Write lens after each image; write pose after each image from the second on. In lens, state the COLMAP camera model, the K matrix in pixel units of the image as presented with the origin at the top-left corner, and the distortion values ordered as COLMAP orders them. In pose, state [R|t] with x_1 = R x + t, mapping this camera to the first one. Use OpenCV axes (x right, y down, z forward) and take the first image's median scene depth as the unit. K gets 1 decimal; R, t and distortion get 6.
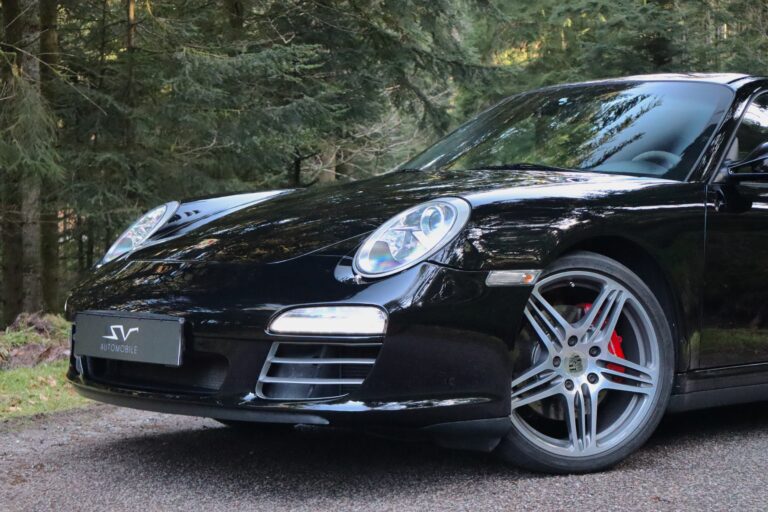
lens RADIAL K [[1511.2, 0, 387.0], [0, 1511.2, 252.3], [0, 0, 1]] dist [-0.023539, 0.000000]
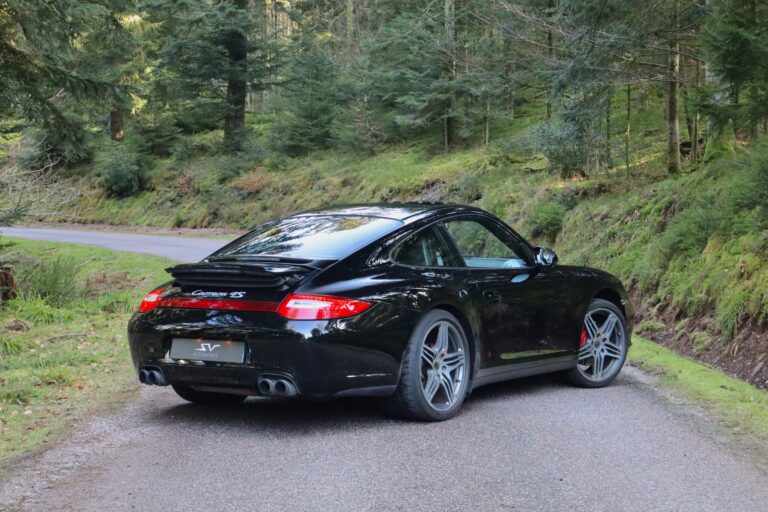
lens RADIAL K [[1511.2, 0, 386.4], [0, 1511.2, 258.7], [0, 0, 1]] dist [-0.023539, 0.000000]
pose [[0.955982, -0.015780, 0.292999, -0.377114], [0.009324, 0.999682, 0.023420, -0.126765], [-0.293276, -0.019657, 0.955826, -0.476745]]
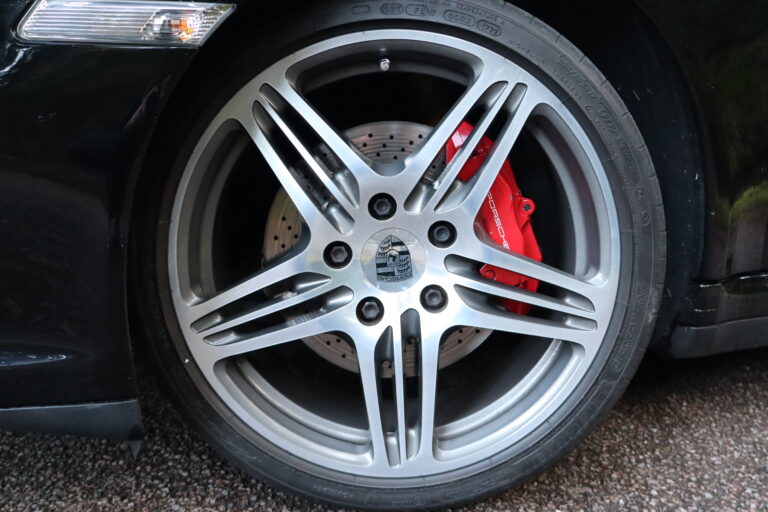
lens RADIAL K [[814.7, 0, 383.4], [0, 814.7, 252.8], [0, 0, 1]] dist [0.012154, 0.000000]
pose [[0.925373, 0.080108, -0.370497, 0.202892], [-0.015316, 0.984517, 0.174618, 0.032176], [0.378749, -0.155912, 0.912272, 0.786737]]
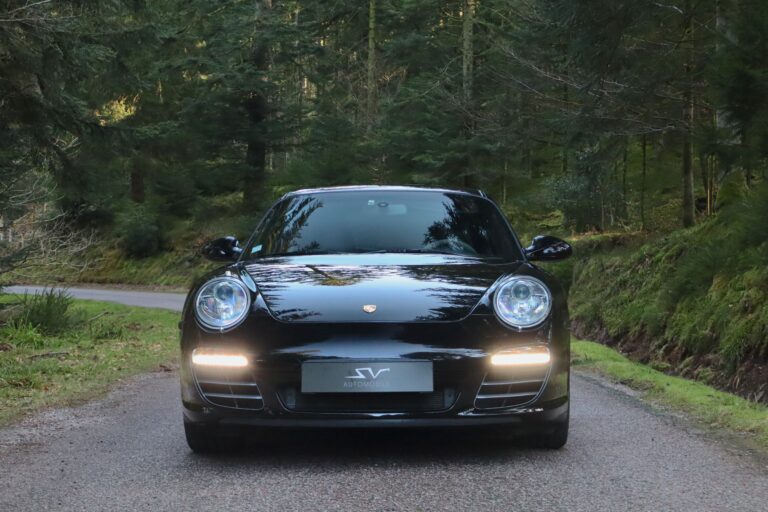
lens RADIAL K [[1511.2, 0, 385.3], [0, 1511.2, 256.9], [0, 0, 1]] dist [-0.023539, 0.000000]
pose [[0.961357, 0.003227, 0.275287, -0.286246], [0.004266, 0.999637, -0.026615, -0.015823], [-0.275273, 0.026761, 0.960994, -0.447213]]
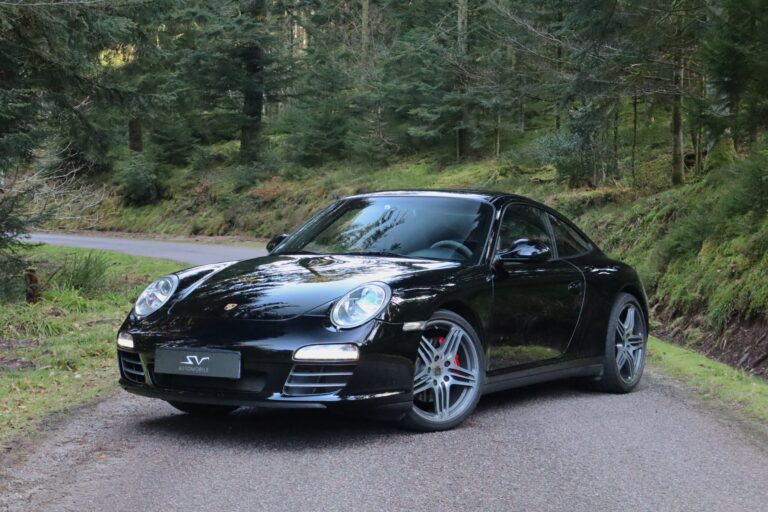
lens RADIAL K [[1511.2, 0, 381.8], [0, 1511.2, 256.3], [0, 0, 1]] dist [-0.023539, 0.000000]
pose [[0.959313, -0.004519, 0.282308, -0.450273], [0.001056, 0.999922, 0.012417, -0.086622], [-0.282342, -0.011613, 0.959244, -0.724030]]
